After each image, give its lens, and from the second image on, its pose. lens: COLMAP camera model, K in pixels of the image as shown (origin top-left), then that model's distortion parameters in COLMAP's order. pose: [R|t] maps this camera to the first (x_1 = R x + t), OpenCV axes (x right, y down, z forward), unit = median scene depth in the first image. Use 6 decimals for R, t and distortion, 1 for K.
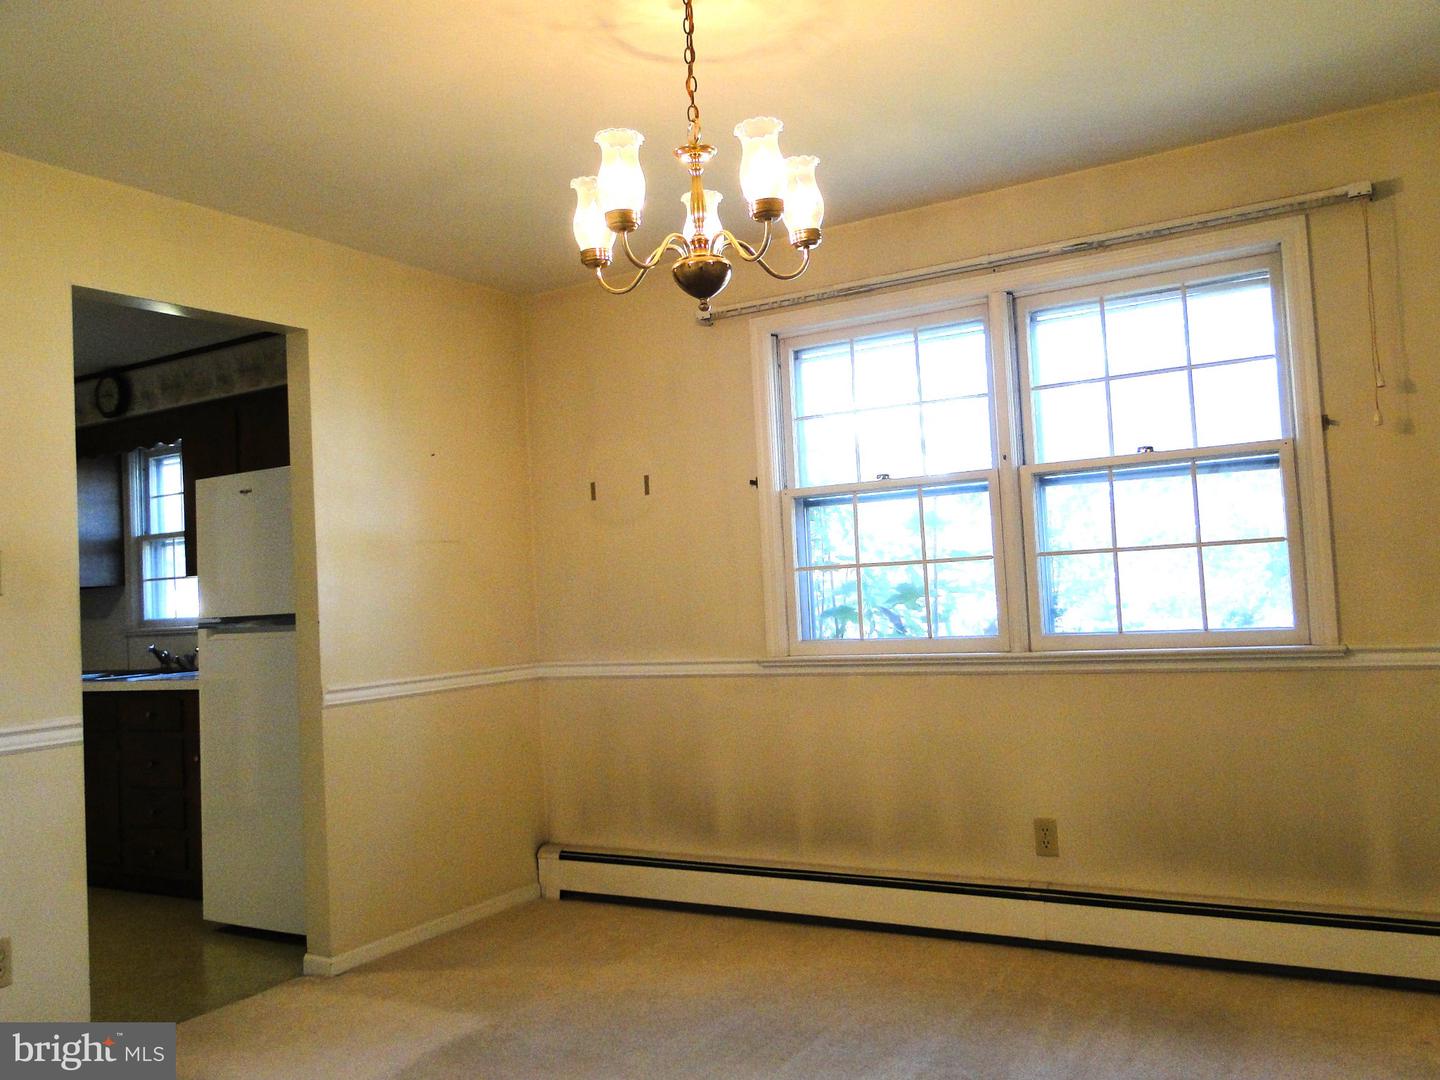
lens RADIAL K [[1205.3, 0, 727.3], [0, 1205.3, 530.8], [0, 0, 1]] dist [0.000958, -0.012481]
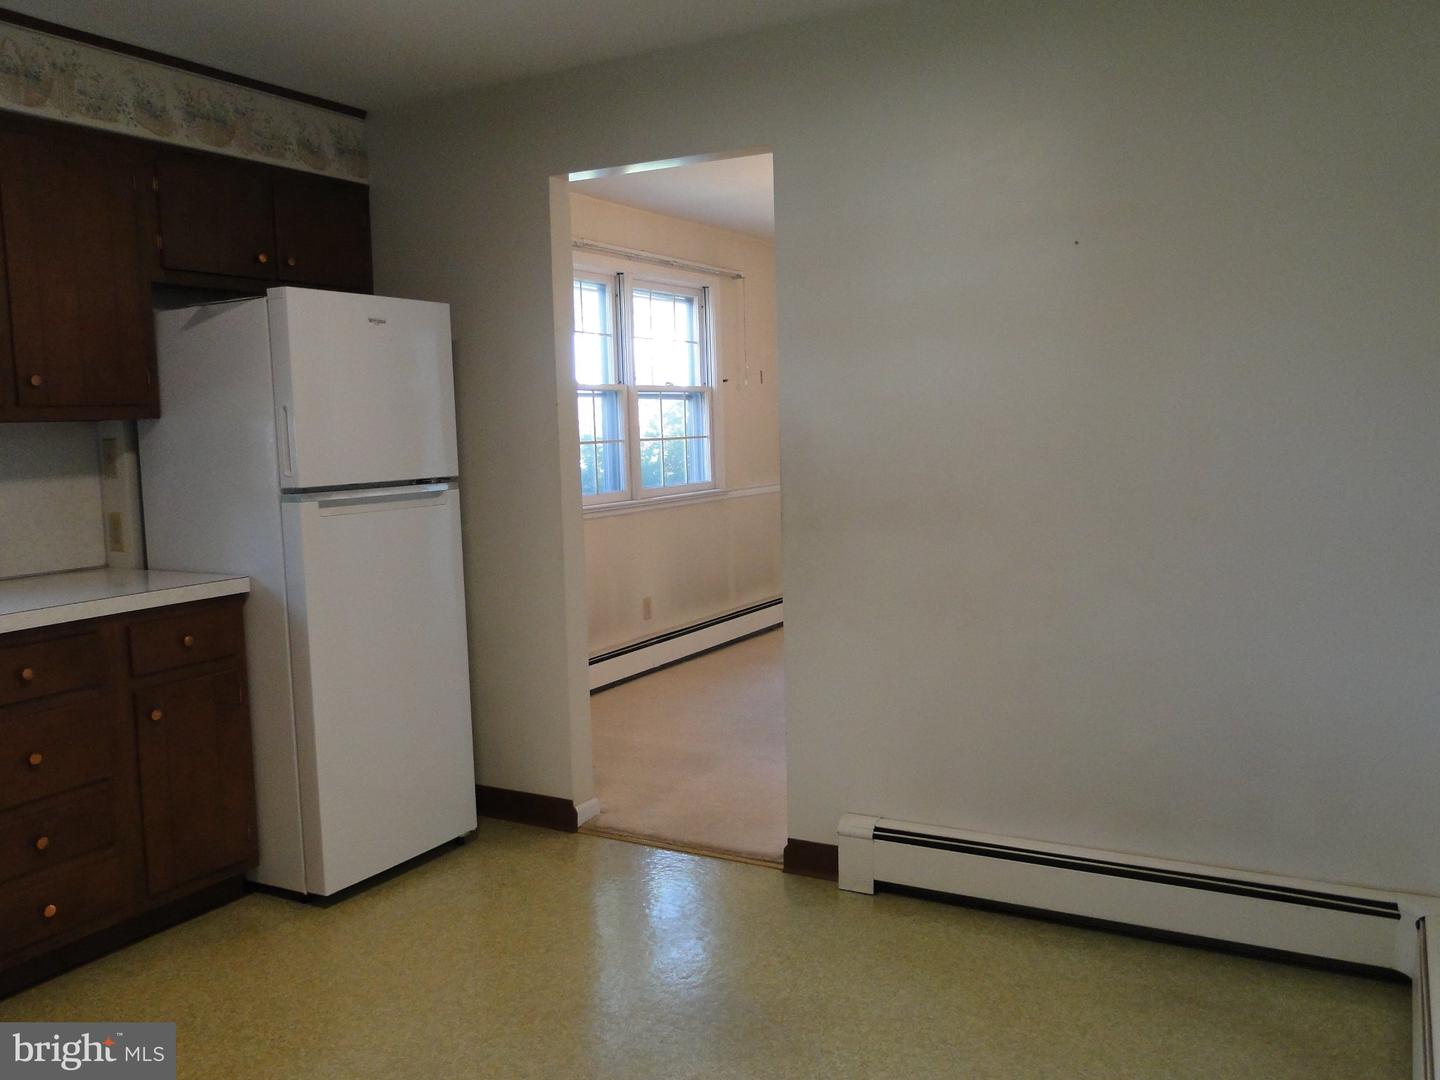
lens RADIAL K [[1205.3, 0, 727.3], [0, 1205.3, 530.8], [0, 0, 1]] dist [0.000958, -0.012481]
pose [[-0.043490, -0.032263, 0.998533, -1.392942], [-0.017145, 0.999355, 0.031543, 0.089317], [-0.998907, -0.015748, -0.044015, 0.948908]]
